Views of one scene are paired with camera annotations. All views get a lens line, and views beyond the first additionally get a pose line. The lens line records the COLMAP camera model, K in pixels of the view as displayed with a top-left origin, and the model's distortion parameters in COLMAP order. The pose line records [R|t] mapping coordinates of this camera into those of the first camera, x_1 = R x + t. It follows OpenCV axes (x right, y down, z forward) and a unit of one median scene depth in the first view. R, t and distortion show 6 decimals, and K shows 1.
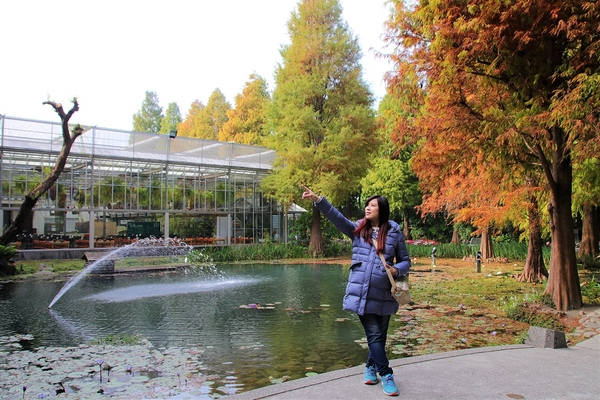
lens RADIAL K [[521.5, 0, 291.6], [0, 521.5, 210.6], [0, 0, 1]] dist [-0.124598, 0.159921]
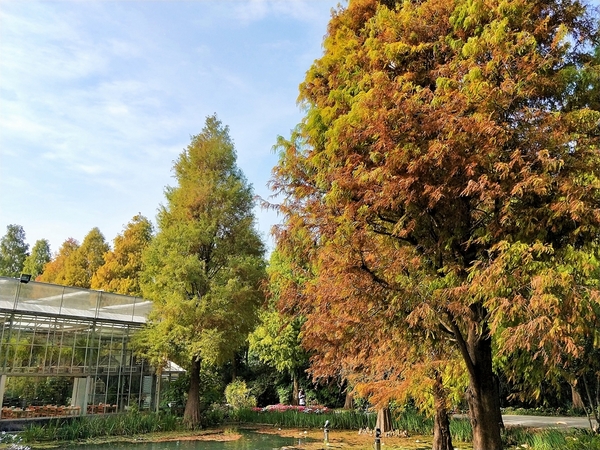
lens RADIAL K [[505.7, 0, 301.9], [0, 505.7, 228.1], [0, 0, 1]] dist [0.081040, -0.155401]
pose [[0.974565, 0.065480, 0.214327, 0.024322], [-0.011196, 0.969394, -0.245254, -0.028556], [-0.223827, 0.236616, 0.945471, 0.098643]]
